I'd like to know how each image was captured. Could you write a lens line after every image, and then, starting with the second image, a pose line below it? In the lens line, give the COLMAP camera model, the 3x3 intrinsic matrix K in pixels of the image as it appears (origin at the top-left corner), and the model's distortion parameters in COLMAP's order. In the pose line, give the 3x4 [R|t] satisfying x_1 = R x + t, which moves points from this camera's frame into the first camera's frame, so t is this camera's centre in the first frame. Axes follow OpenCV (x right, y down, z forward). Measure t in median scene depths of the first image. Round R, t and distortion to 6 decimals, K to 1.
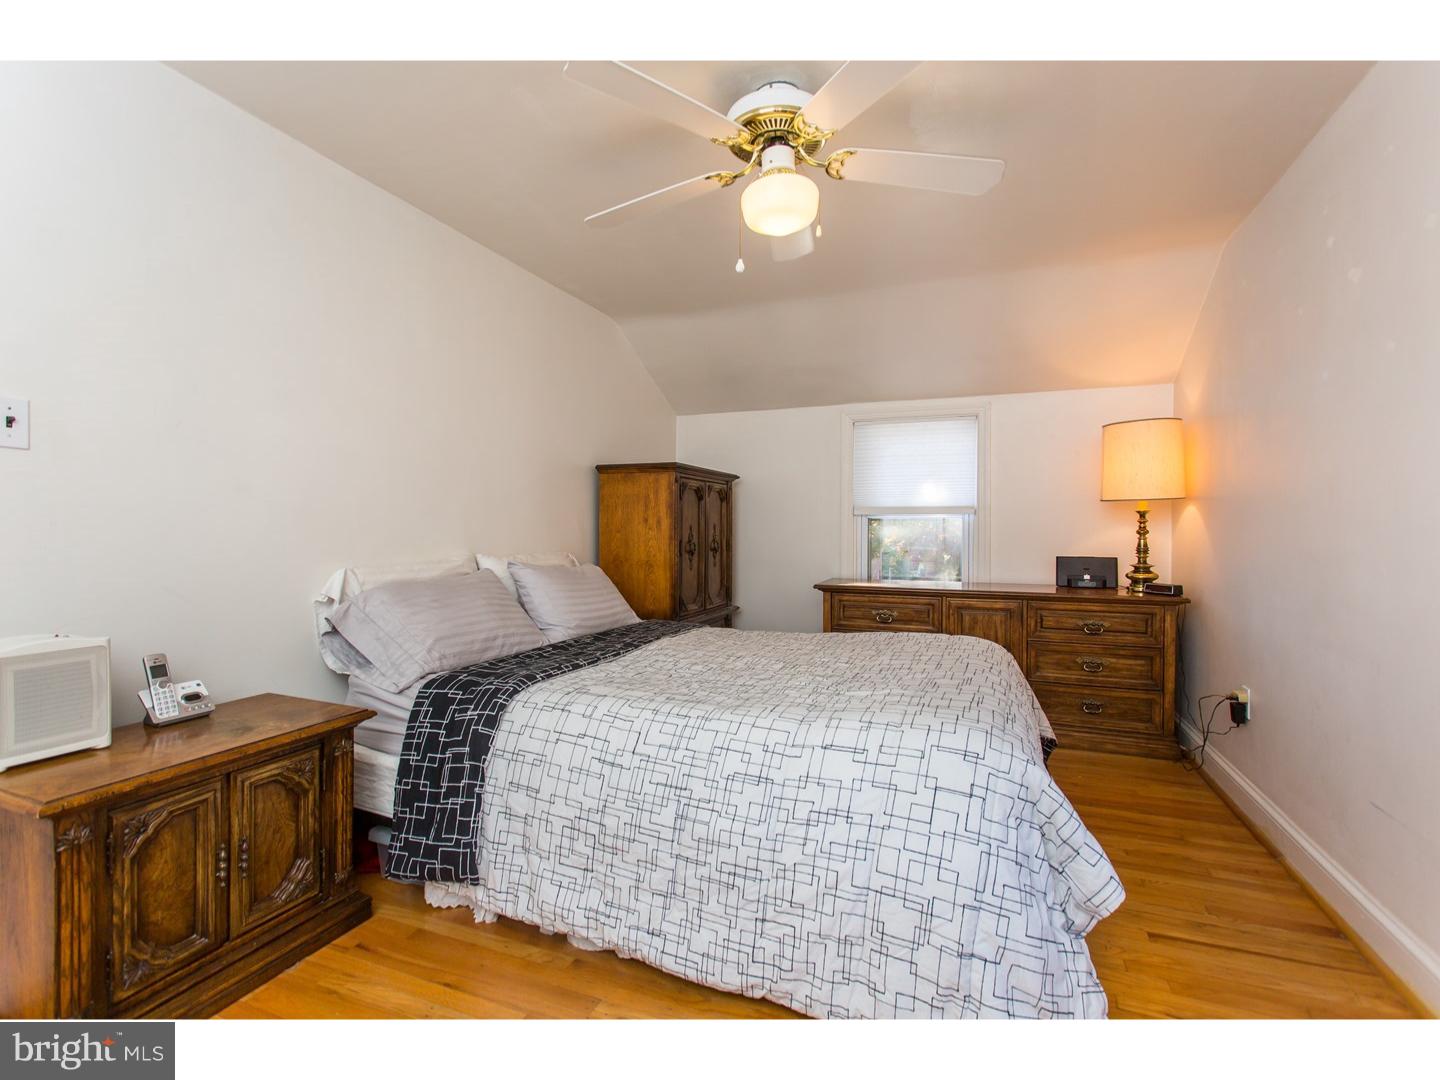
lens RADIAL K [[668.7, 0, 716.0], [0, 668.7, 544.6], [0, 0, 1]] dist [0.016079, 0.000740]
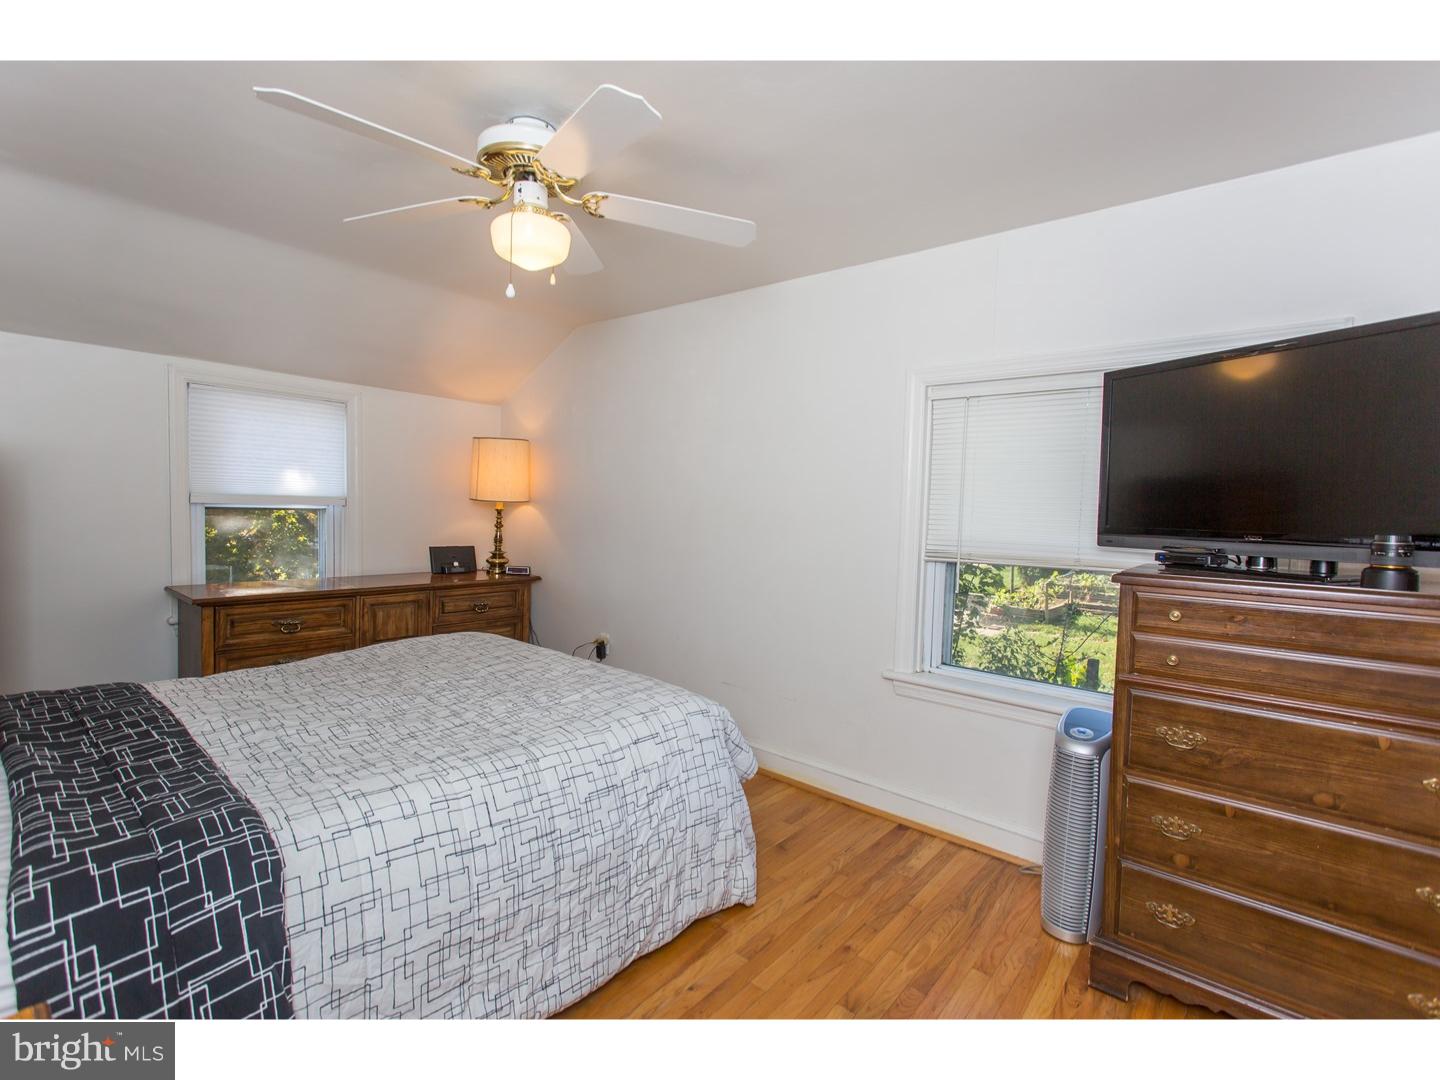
lens RADIAL K [[668.7, 0, 716.0], [0, 668.7, 544.6], [0, 0, 1]] dist [0.016079, 0.000740]
pose [[0.326688, -0.046766, 0.943974, -0.875326], [-0.014875, 0.998397, 0.054610, -0.122168], [-0.945015, -0.031882, 0.325469, 0.440927]]
